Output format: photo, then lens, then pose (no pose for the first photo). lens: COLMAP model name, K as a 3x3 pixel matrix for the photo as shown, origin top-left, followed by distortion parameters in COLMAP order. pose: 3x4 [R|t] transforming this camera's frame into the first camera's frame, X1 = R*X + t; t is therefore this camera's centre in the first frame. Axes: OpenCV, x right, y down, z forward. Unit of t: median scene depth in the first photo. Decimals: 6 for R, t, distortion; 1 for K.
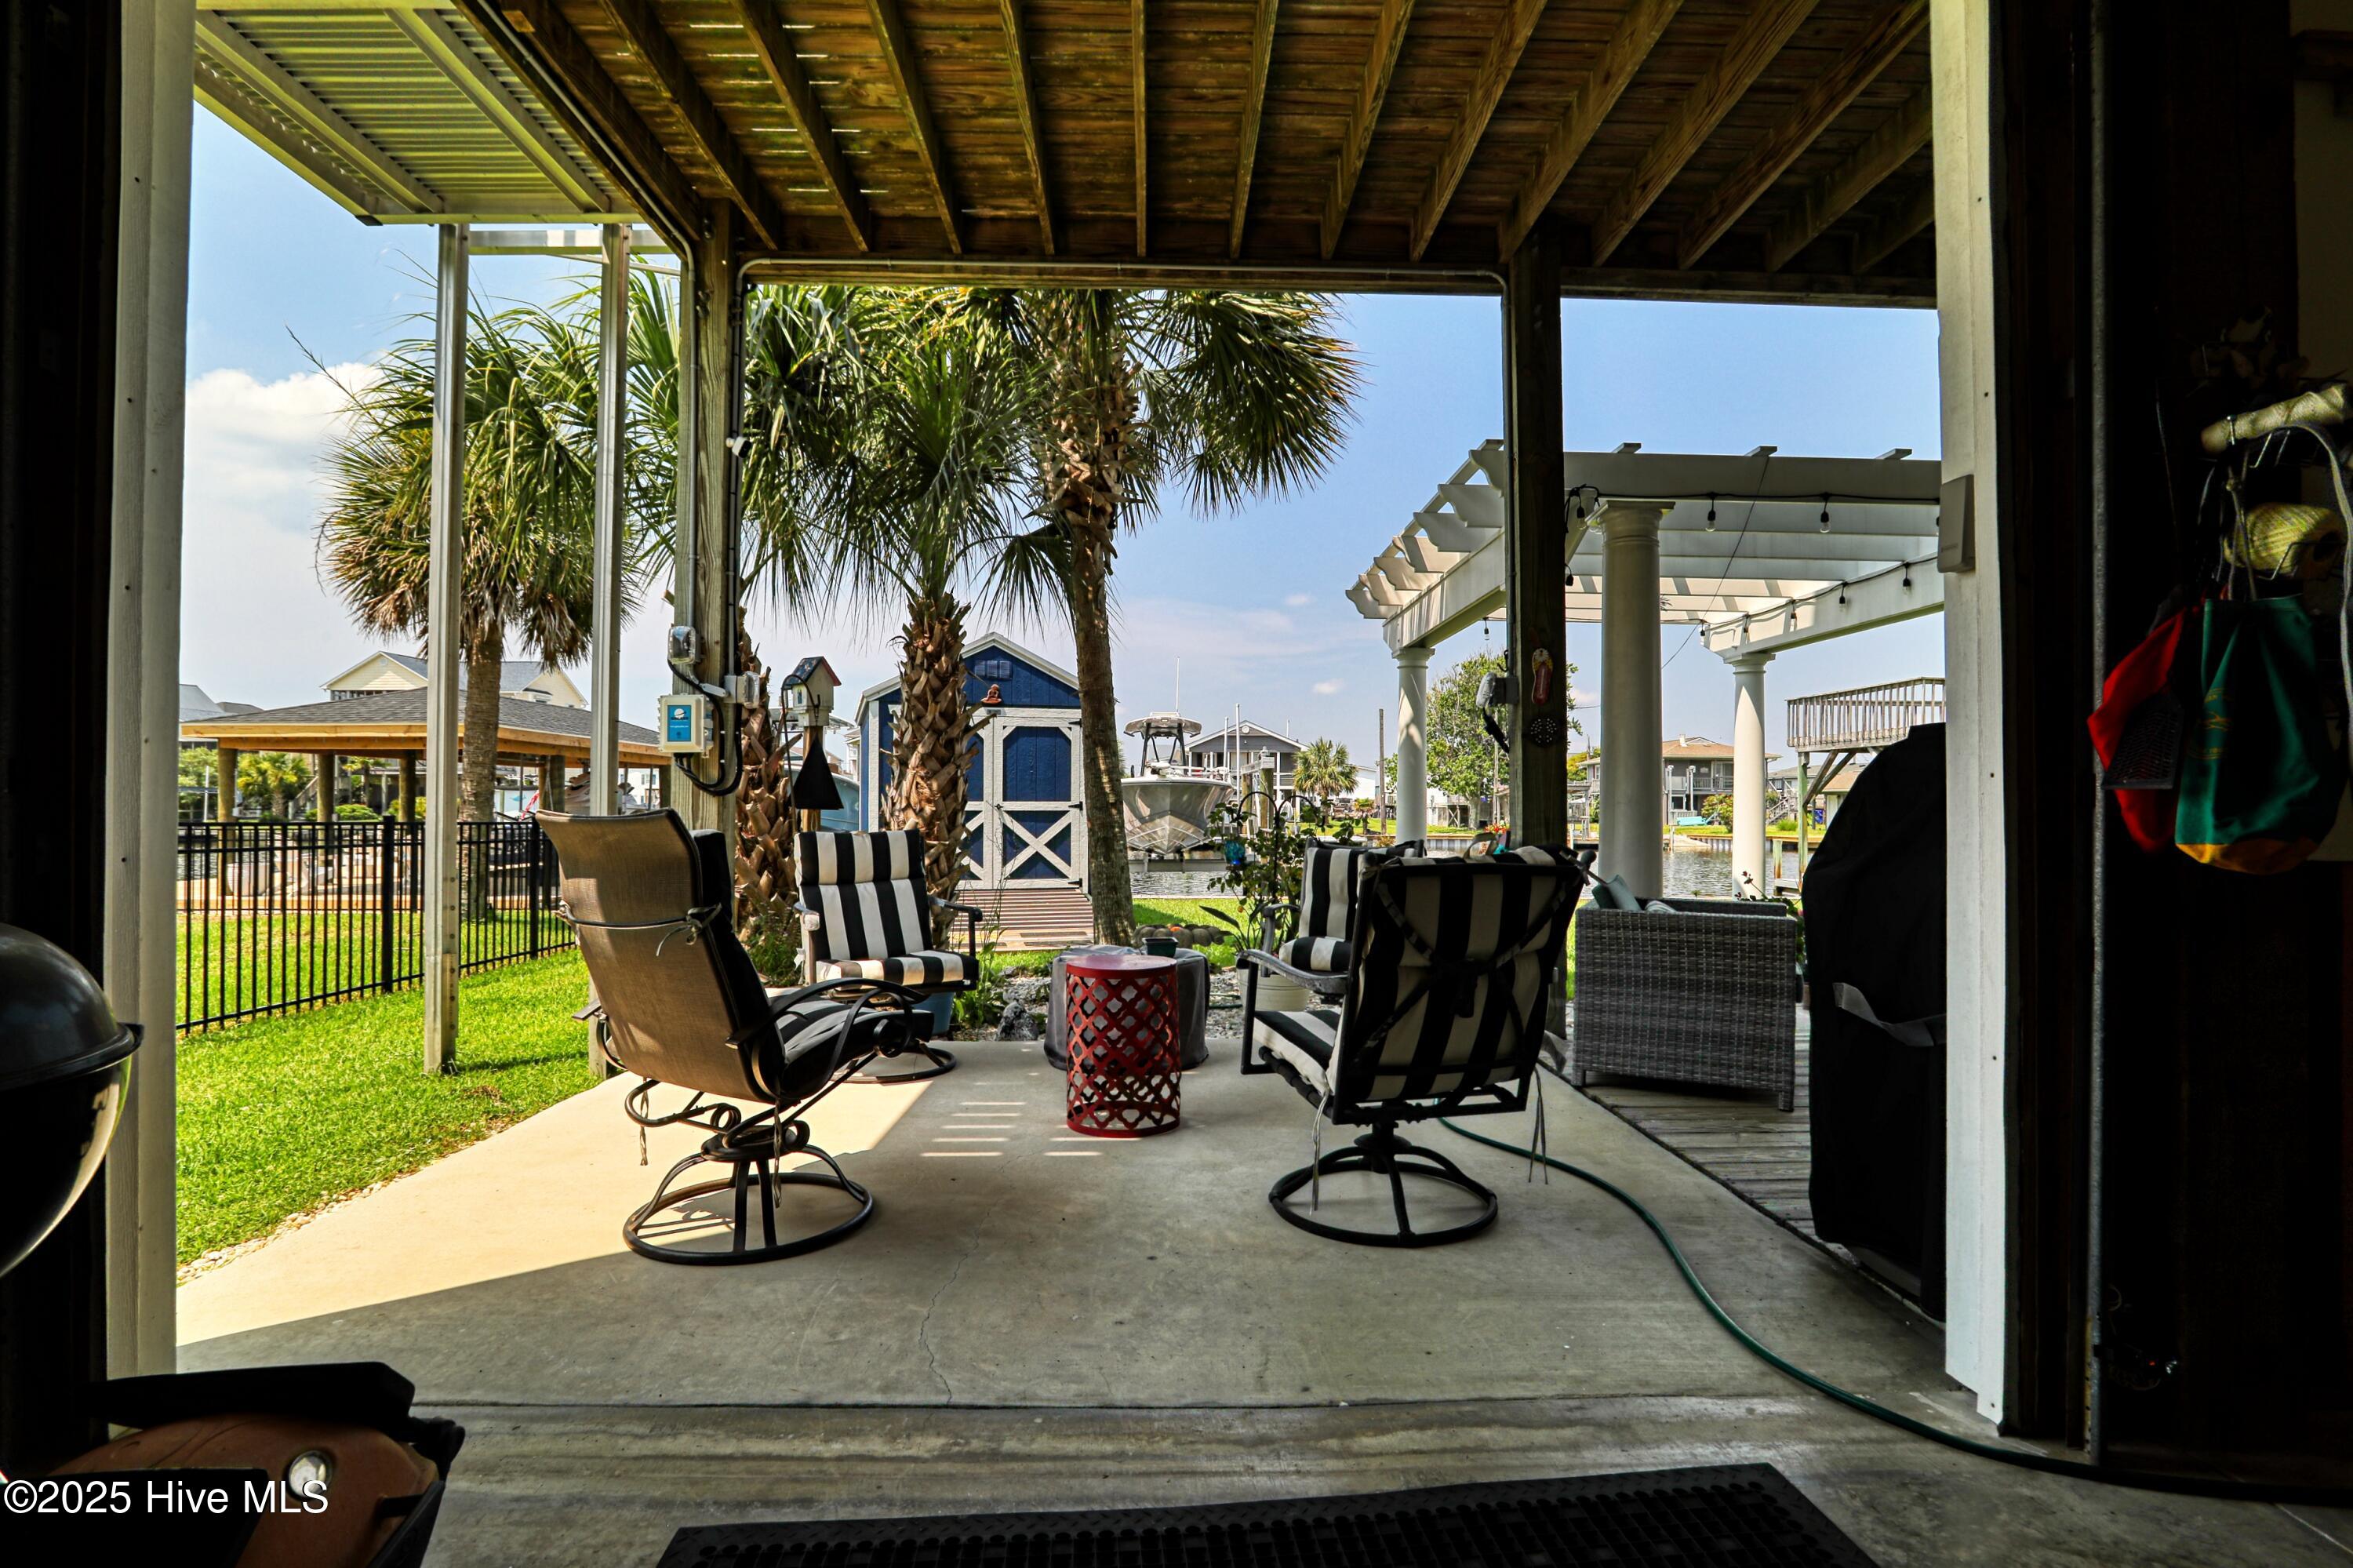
lens RADIAL K [[1093.2, 0, 1182.1], [0, 1093.2, 794.6], [0, 0, 1]] dist [-0.052318, 0.018097]
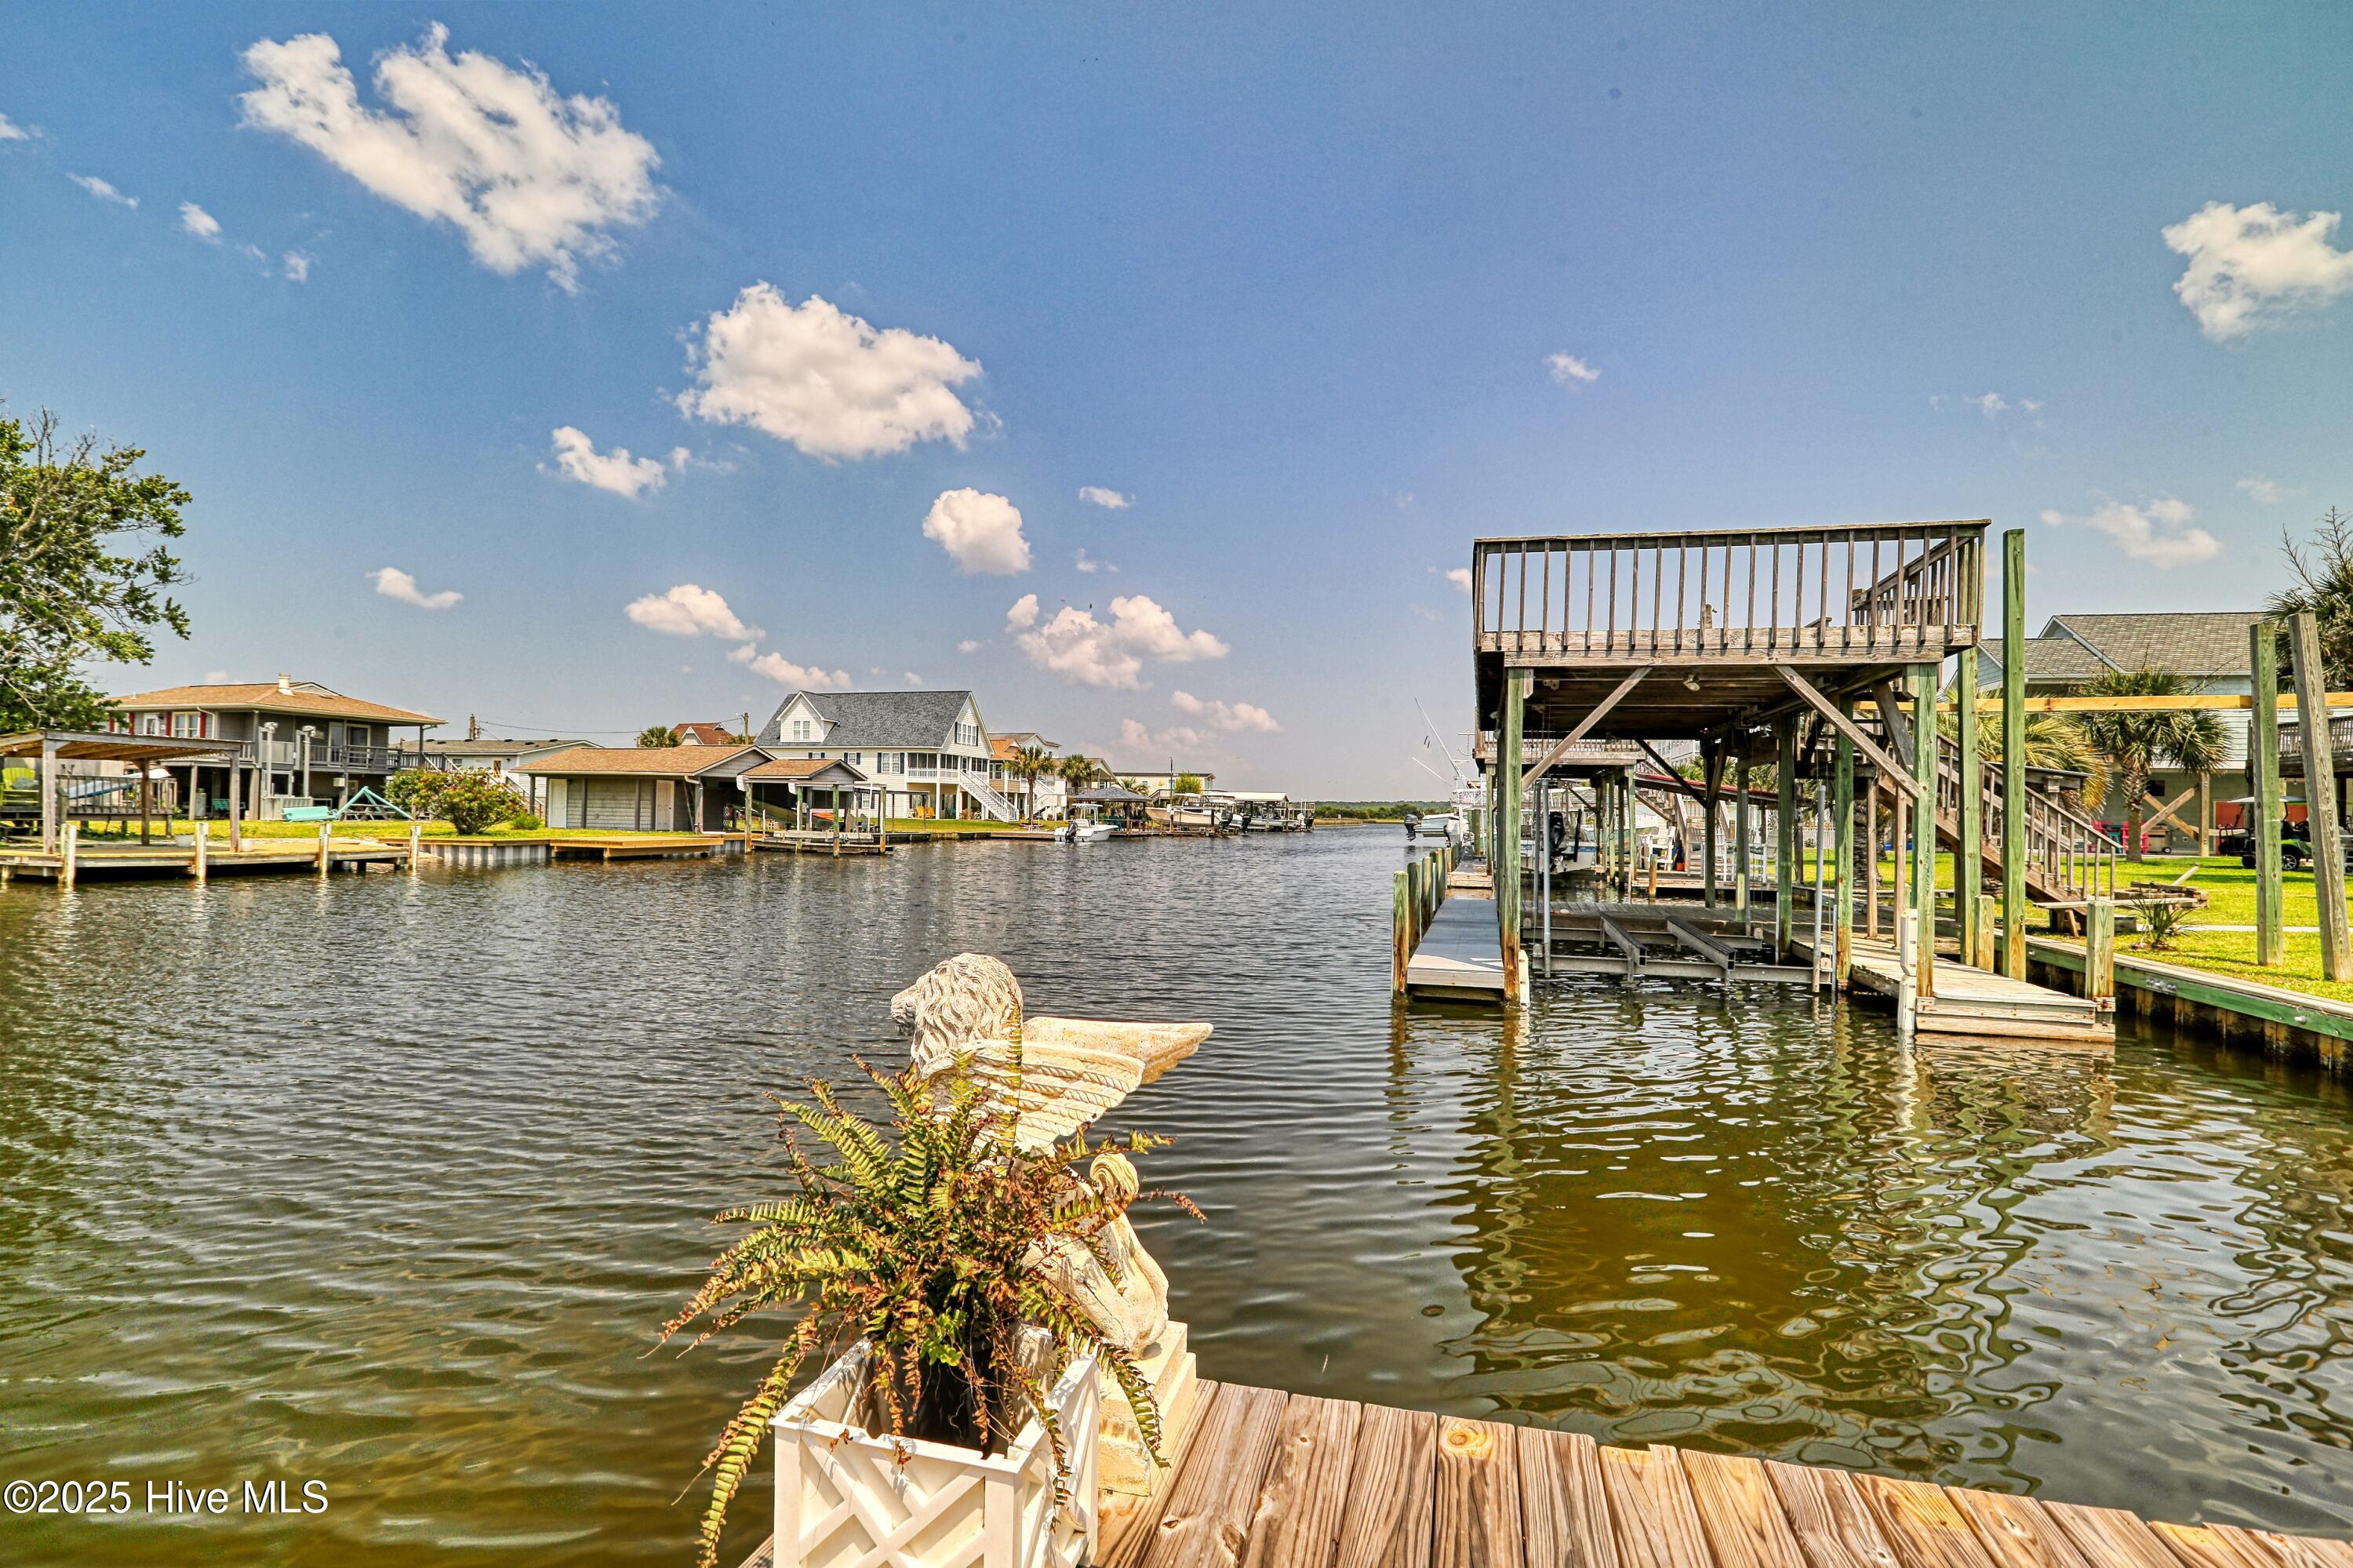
lens RADIAL K [[1072.2, 0, 1176.5], [0, 1072.2, 794.0], [0, 0, 1]] dist [-0.054406, 0.019457]
pose [[0.296221, 0.017526, 0.954959, 0.140262], [-0.025177, 0.999627, -0.010536, 0.020913], [-0.954788, -0.020922, 0.296552, 1.069601]]
